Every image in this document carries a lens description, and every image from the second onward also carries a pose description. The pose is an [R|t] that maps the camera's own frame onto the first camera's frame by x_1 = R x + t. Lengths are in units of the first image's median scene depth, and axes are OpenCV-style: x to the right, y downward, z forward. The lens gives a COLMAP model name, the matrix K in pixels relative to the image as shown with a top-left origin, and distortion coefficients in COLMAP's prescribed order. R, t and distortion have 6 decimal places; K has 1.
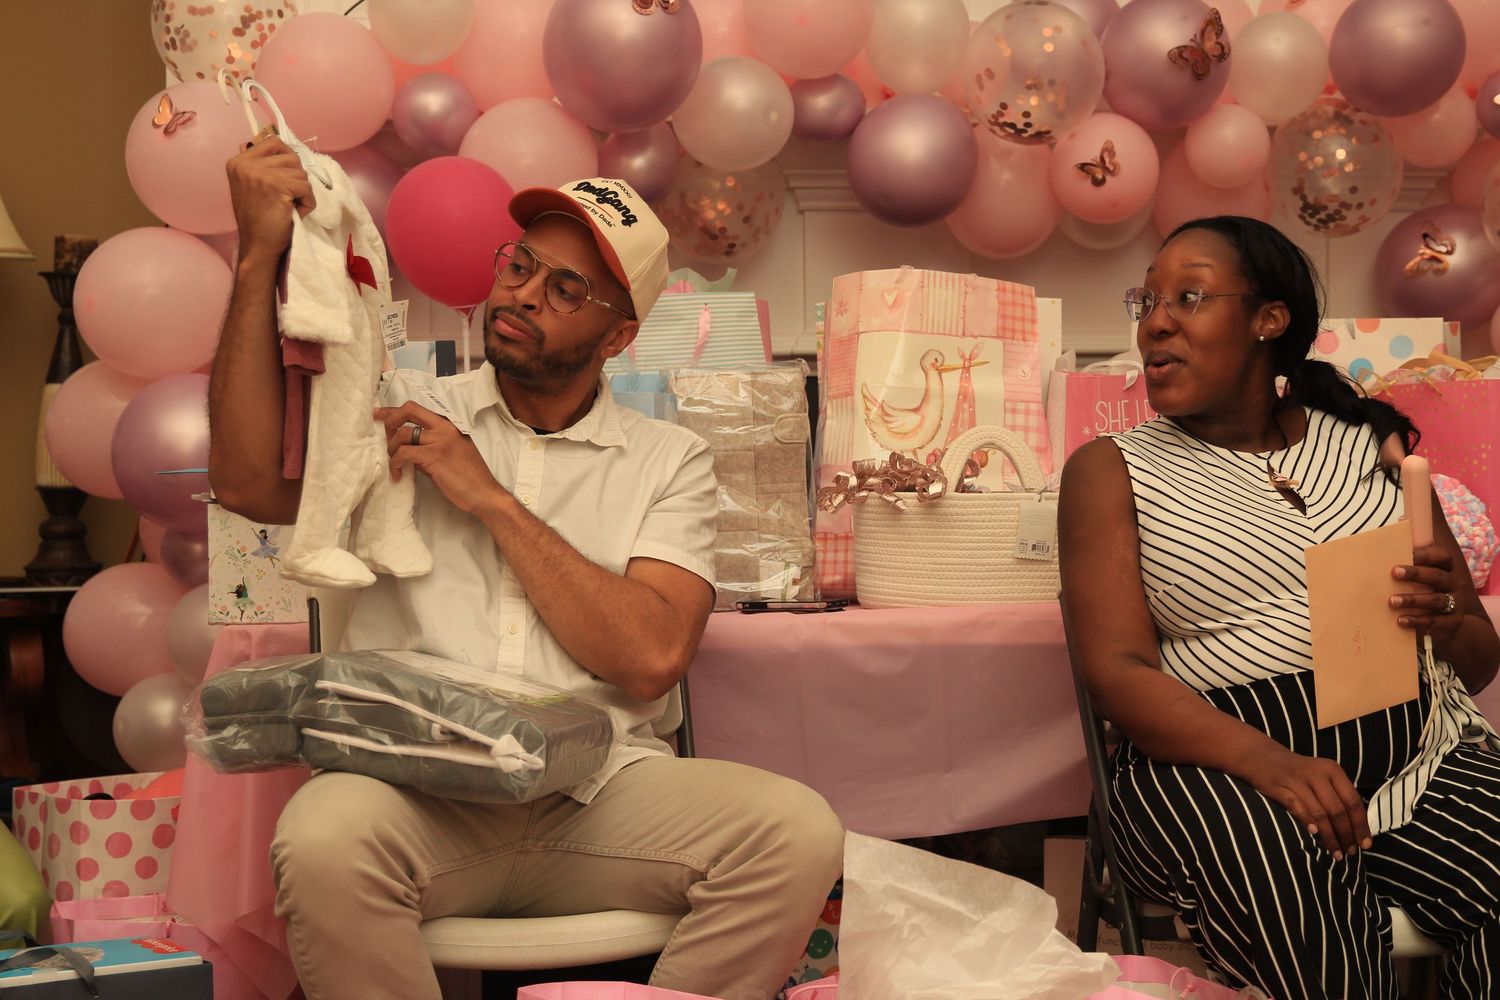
lens RADIAL K [[2844.5, 0, 754.2], [0, 2844.5, 507.7], [0, 0, 1]] dist [0.057725, 0.000000]
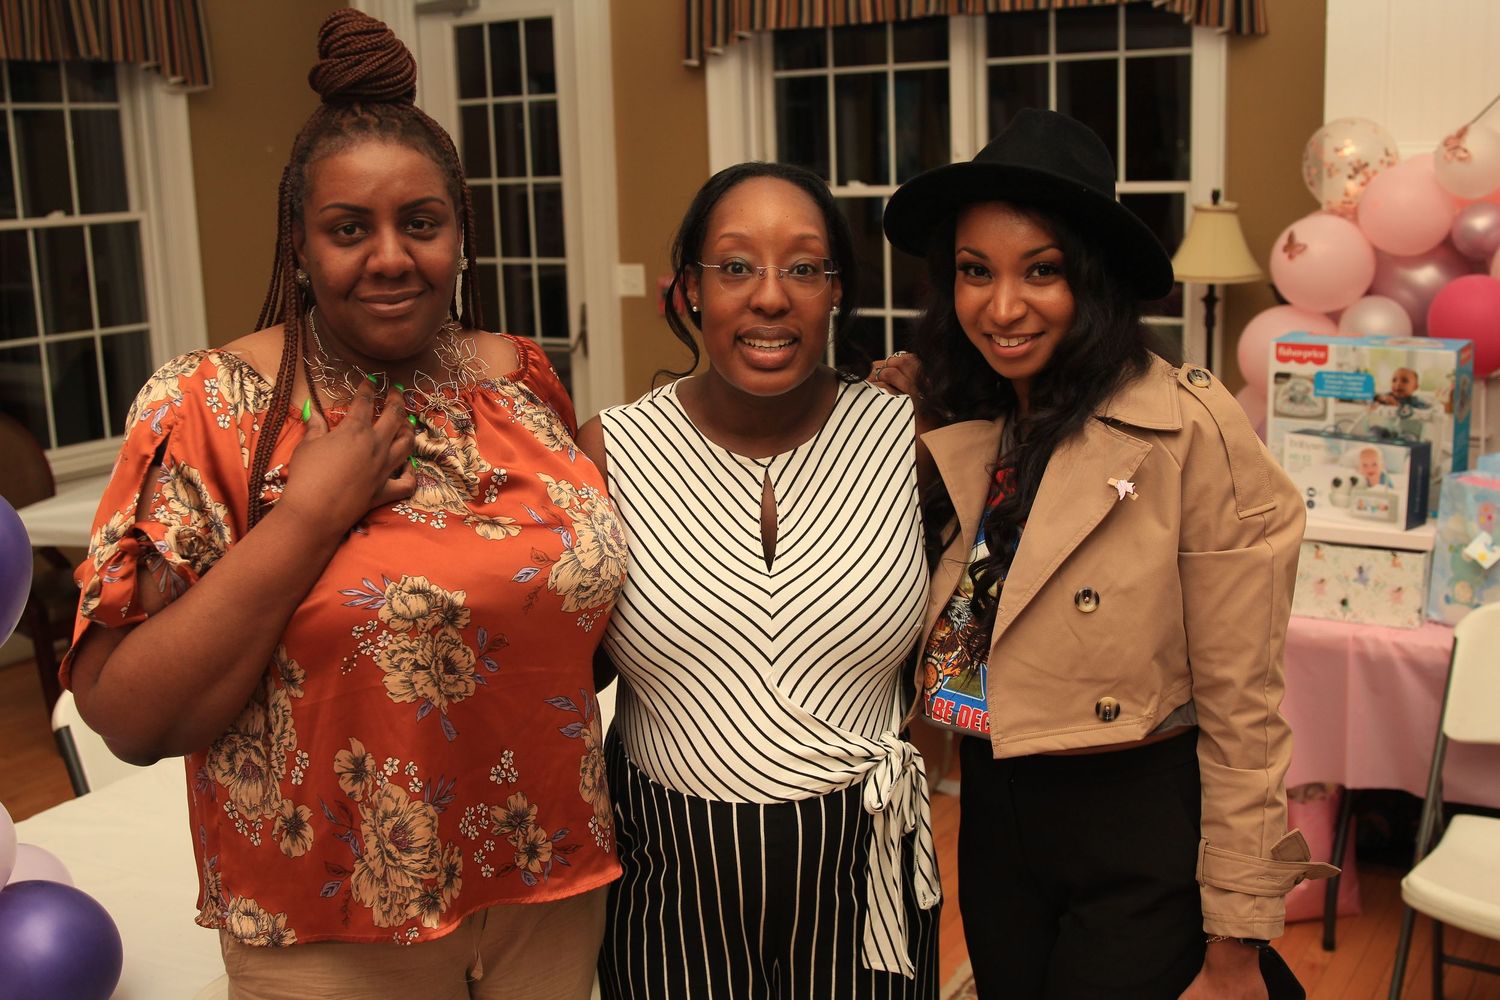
lens RADIAL K [[1634.0, 0, 753.5], [0, 1634.0, 497.9], [0, 0, 1]] dist [-0.083523, 0.000000]
pose [[0.770305, 0.115458, -0.627137, 0.133944], [0.016340, 0.979575, 0.200413, -0.173923], [0.637467, -0.164626, 0.752685, 0.108677]]
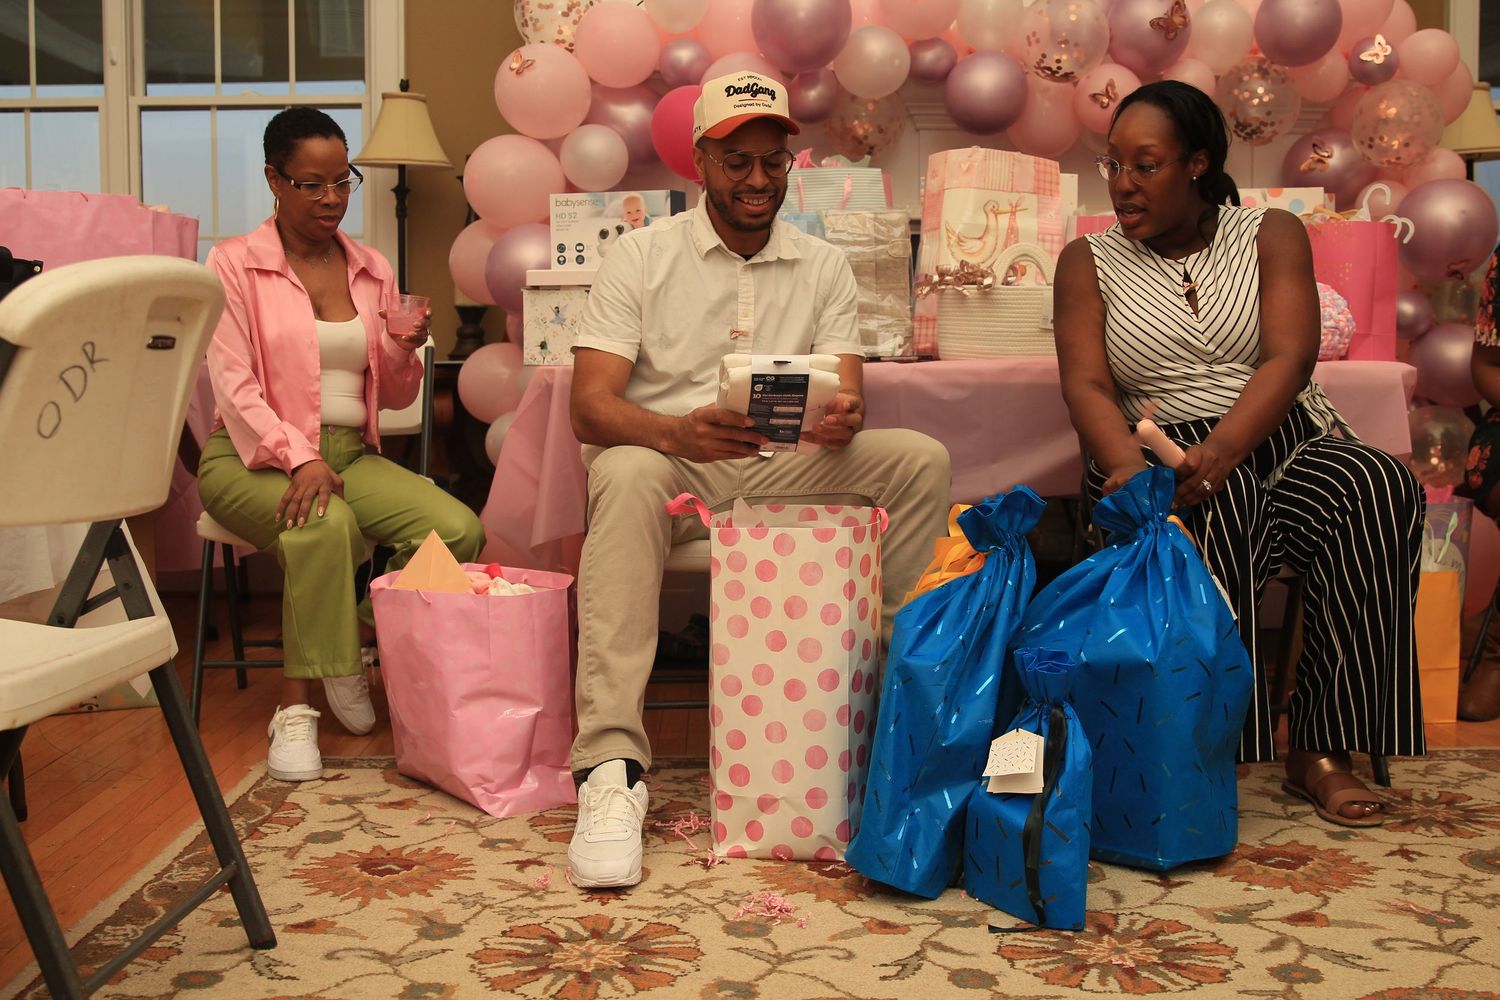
lens RADIAL K [[1634.0, 0, 758.1], [0, 1634.0, 498.5], [0, 0, 1]] dist [-0.083523, 0.000000]
pose [[0.994677, 0.016694, -0.101677, 0.025493], [-0.009520, 0.997456, 0.070640, 0.040474], [0.102597, -0.069296, 0.992306, 0.080447]]
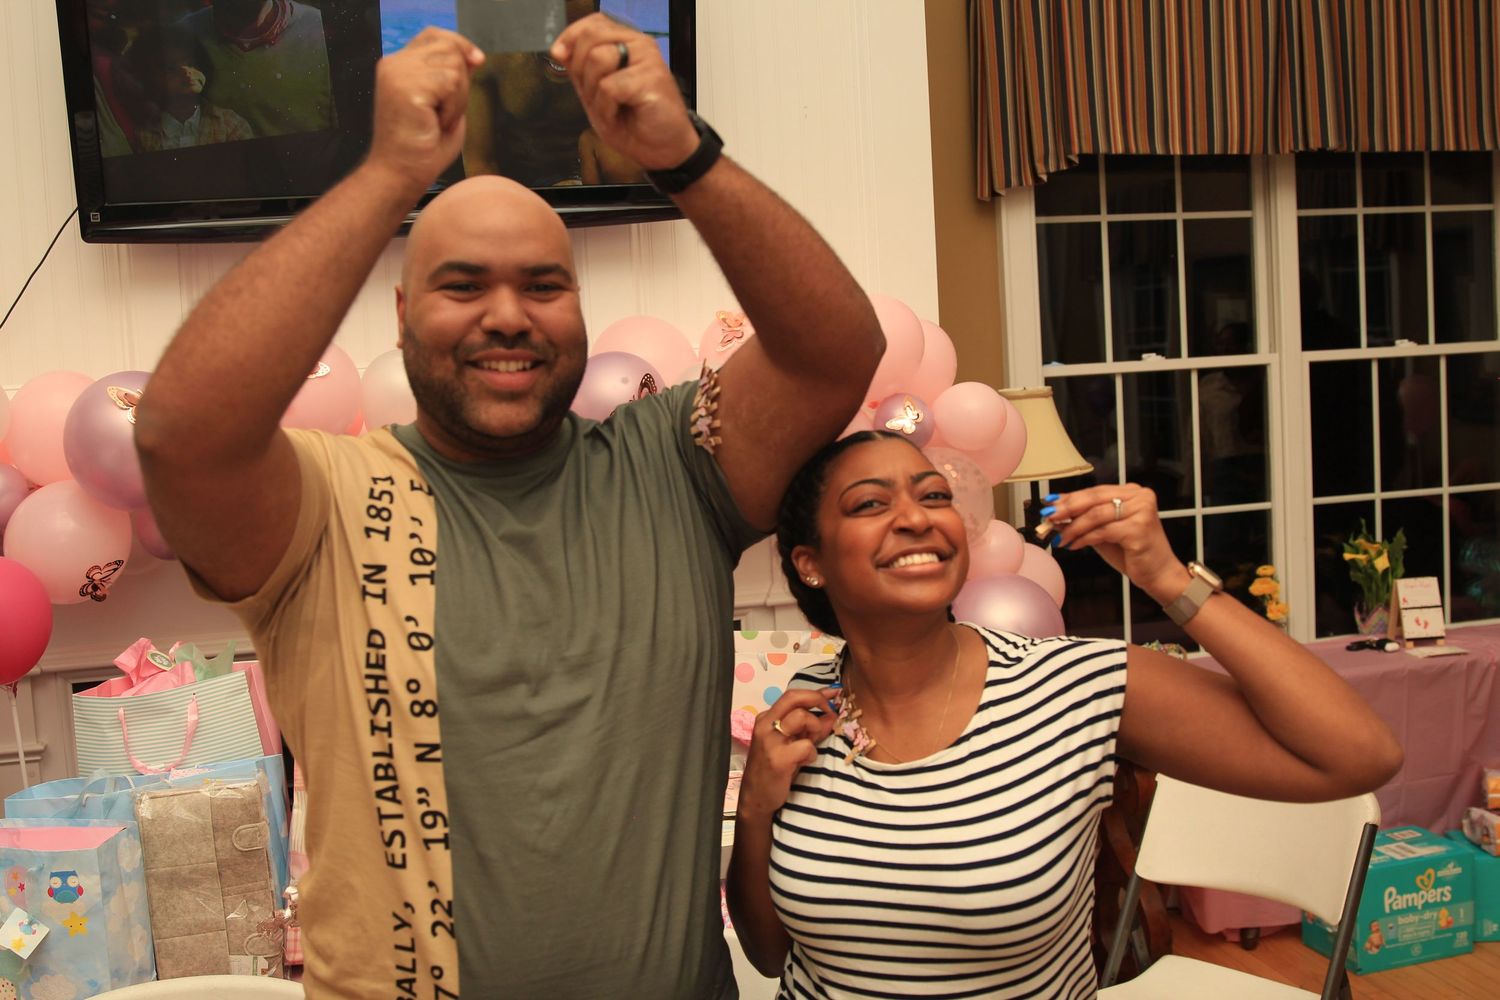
lens RADIAL K [[1634.0, 0, 744.2], [0, 1634.0, 503.6], [0, 0, 1]] dist [-0.083523, 0.000000]
pose [[0.993095, -0.054903, 0.103669, 0.126553], [0.046841, 0.995801, 0.078658, -0.171718], [-0.107552, -0.073259, 0.991497, 0.313738]]
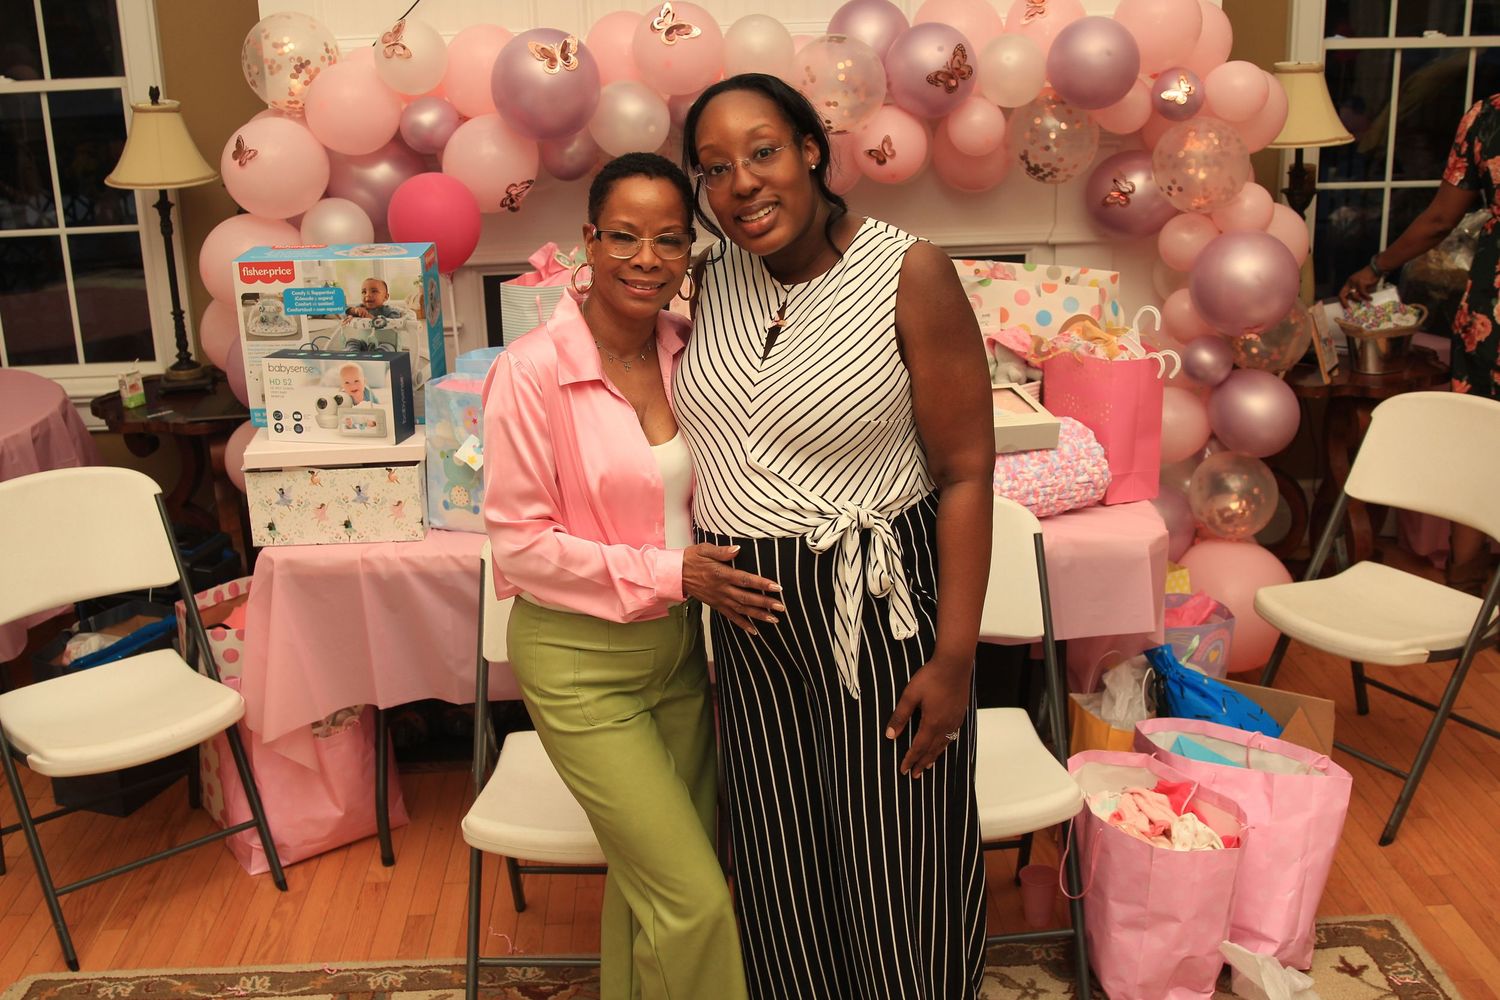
lens RADIAL K [[1634.0, 0, 751.1], [0, 1634.0, 498.0], [0, 0, 1]] dist [-0.083523, 0.000000]
pose [[0.996862, 0.007074, -0.078836, 0.121747], [0.016403, 0.955915, 0.293183, -0.196055], [0.077435, -0.293557, 0.952800, 0.153142]]
